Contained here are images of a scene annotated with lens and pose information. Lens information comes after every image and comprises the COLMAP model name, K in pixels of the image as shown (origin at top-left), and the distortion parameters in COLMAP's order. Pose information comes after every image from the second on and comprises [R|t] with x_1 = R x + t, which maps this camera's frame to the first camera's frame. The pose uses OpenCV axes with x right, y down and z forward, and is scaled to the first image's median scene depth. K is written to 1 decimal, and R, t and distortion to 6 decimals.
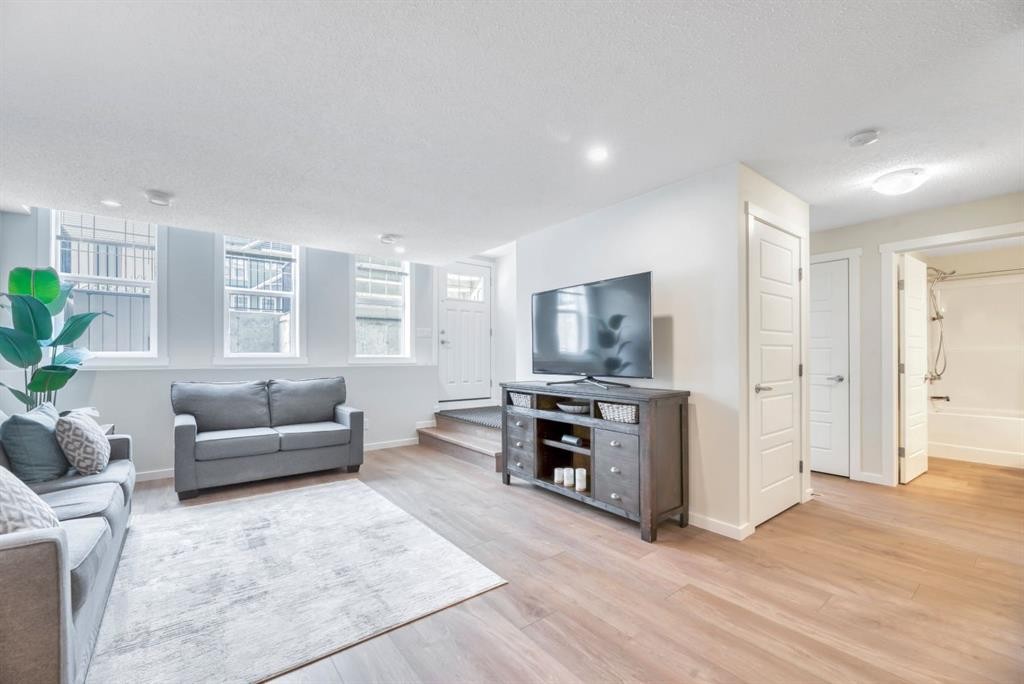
lens RADIAL K [[424.5, 0, 506.8], [0, 424.5, 357.1], [0, 0, 1]] dist [-0.001268, -0.001835]
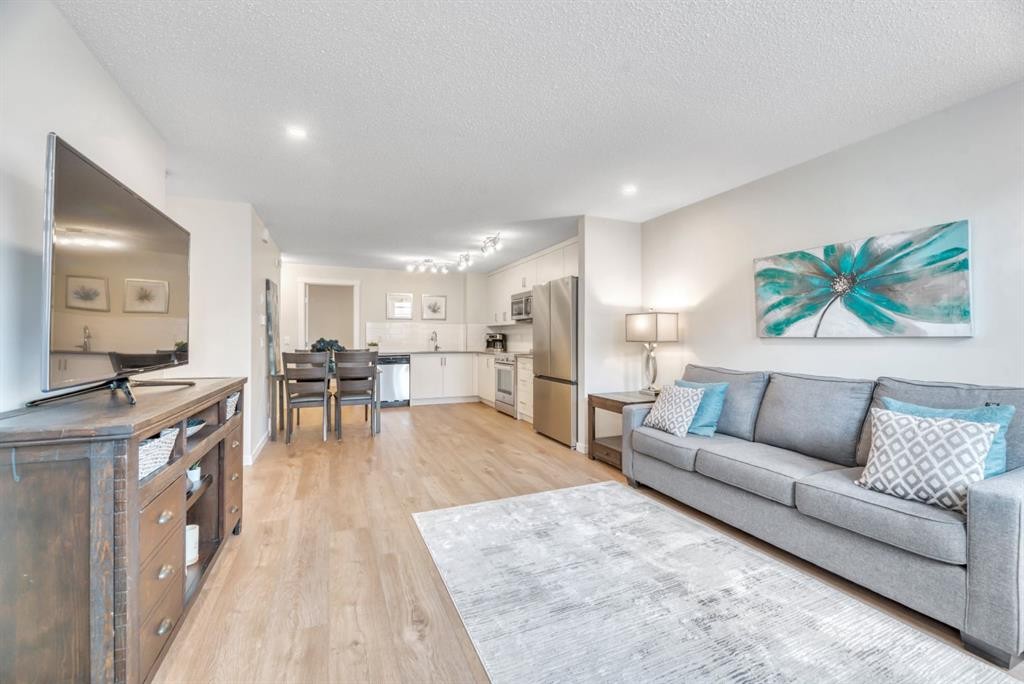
lens RADIAL K [[424.5, 0, 527.6], [0, 424.5, 340.9], [0, 0, 1]] dist [-0.001268, -0.001835]
pose [[-0.976628, 0.001474, 0.214930, -0.493290], [0.003789, 0.999939, 0.010359, -0.001206], [-0.214902, 0.010931, -0.976575, 1.743831]]
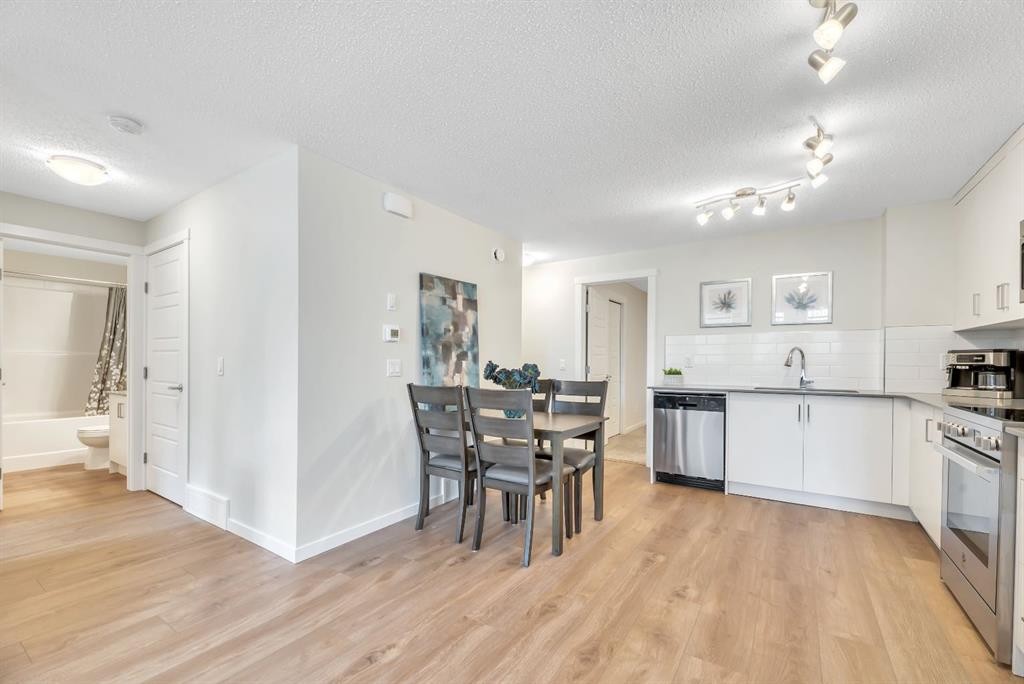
lens RADIAL K [[424.5, 0, 518.2], [0, 424.5, 364.2], [0, 0, 1]] dist [-0.001268, -0.001835]
pose [[-0.333700, -0.007159, 0.942652, -0.272360], [0.002423, 0.999961, 0.008452, 0.002410], [-0.942676, 0.005104, -0.333670, 0.420657]]
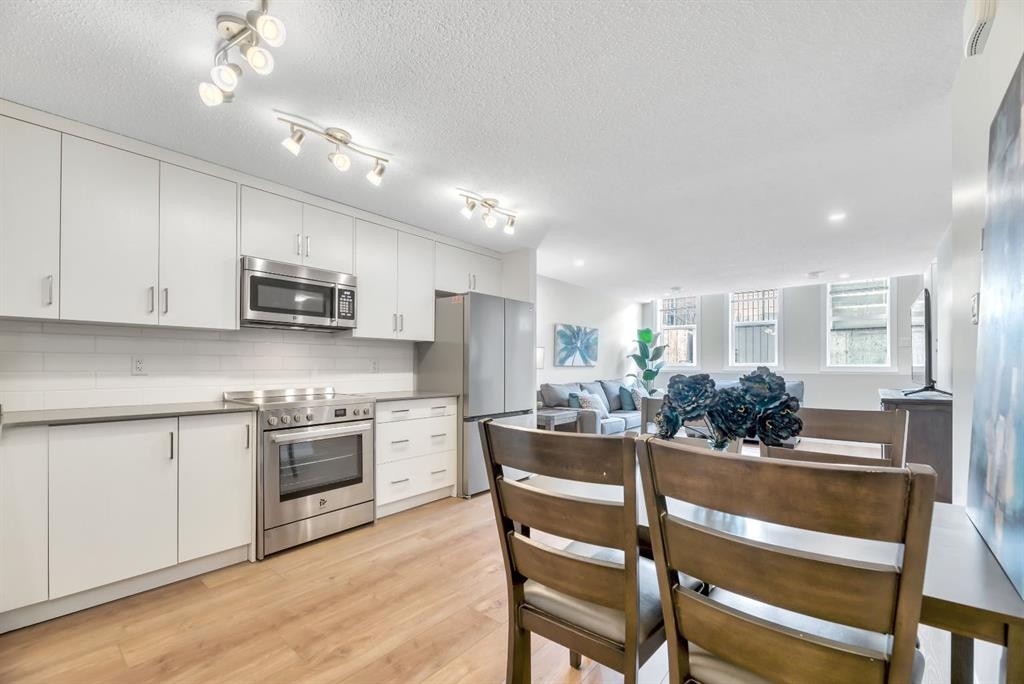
lens RADIAL K [[424.5, 0, 516.2], [0, 424.5, 361.7], [0, 0, 1]] dist [-0.001268, -0.001835]
pose [[0.223987, -0.007764, -0.974561, 1.224679], [-0.006717, 0.999932, -0.009510, 0.003789], [0.974569, 0.008677, 0.223920, -0.283783]]
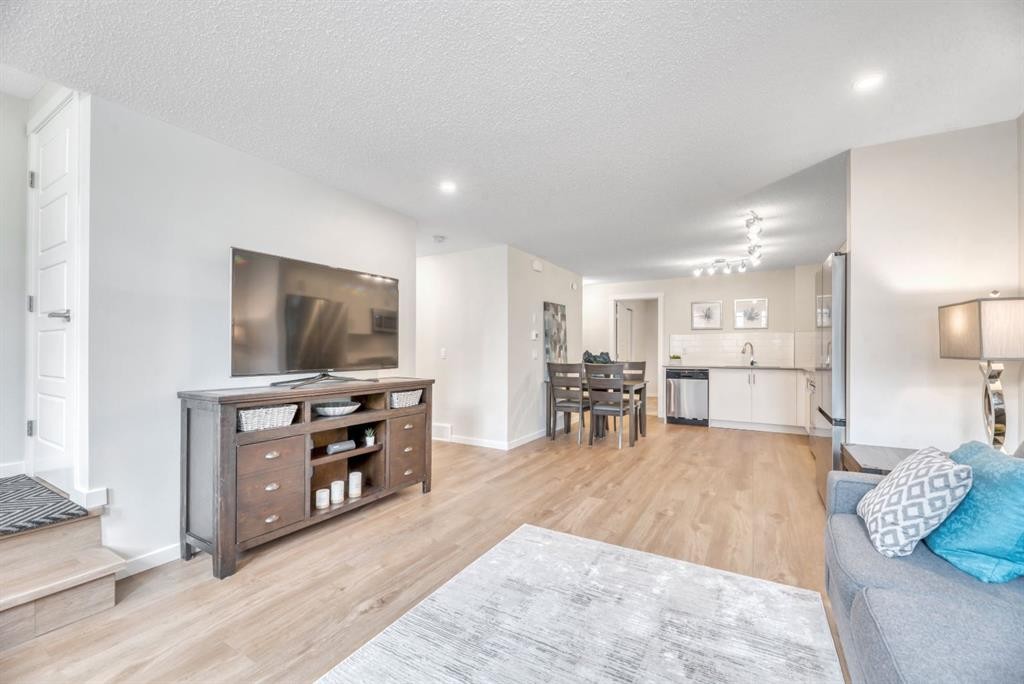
lens RADIAL K [[424.5, 0, 516.2], [0, 424.5, 350.6], [0, 0, 1]] dist [-0.001268, -0.001835]
pose [[-0.391492, 0.001431, 0.920180, -0.949519], [0.003879, 0.999992, 0.000095, 0.002197], [-0.920173, 0.003606, -0.391495, 1.230236]]
